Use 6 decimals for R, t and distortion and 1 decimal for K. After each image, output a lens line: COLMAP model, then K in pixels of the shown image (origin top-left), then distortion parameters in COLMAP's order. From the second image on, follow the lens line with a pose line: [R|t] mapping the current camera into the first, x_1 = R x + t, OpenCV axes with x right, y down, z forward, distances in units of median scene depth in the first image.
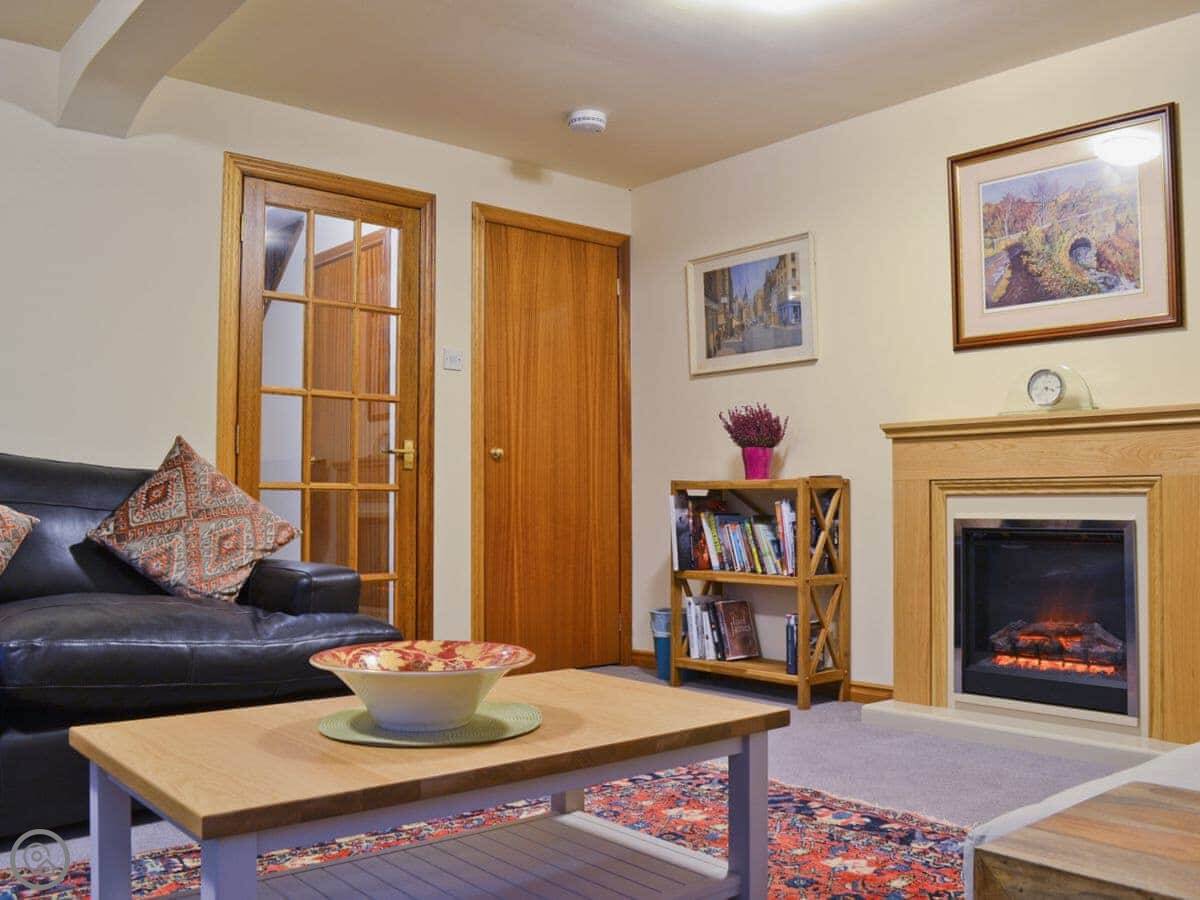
lens RADIAL K [[1091.9, 0, 600.0], [0, 1091.9, 450.0], [0, 0, 1]] dist [-0.082121, -0.000892]
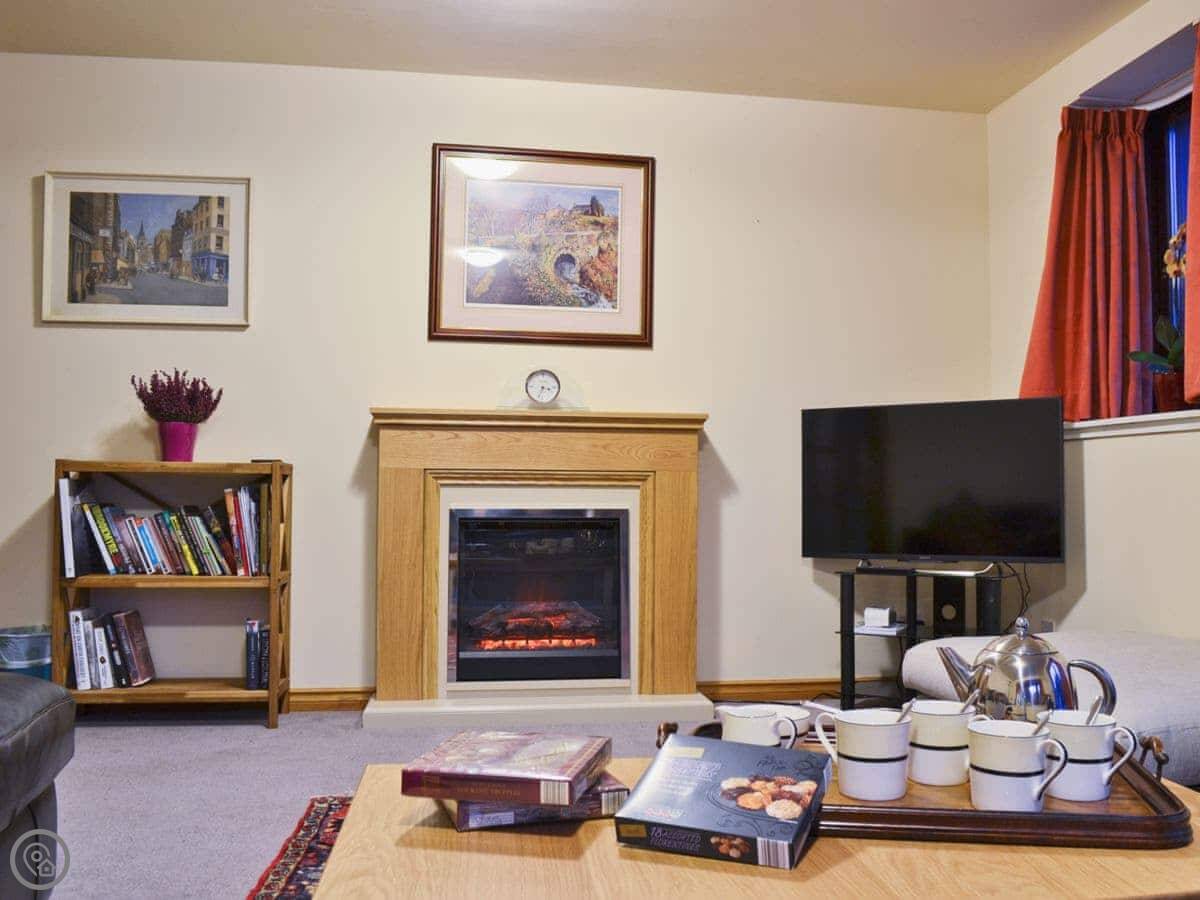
lens RADIAL K [[1091.9, 0, 600.0], [0, 1091.9, 450.0], [0, 0, 1]] dist [-0.082121, -0.000892]
pose [[0.511126, 0.034753, 0.858803, -0.461618], [-0.048685, 0.998749, -0.011440, 0.014332], [-0.858126, -0.035964, 0.512178, 0.363895]]
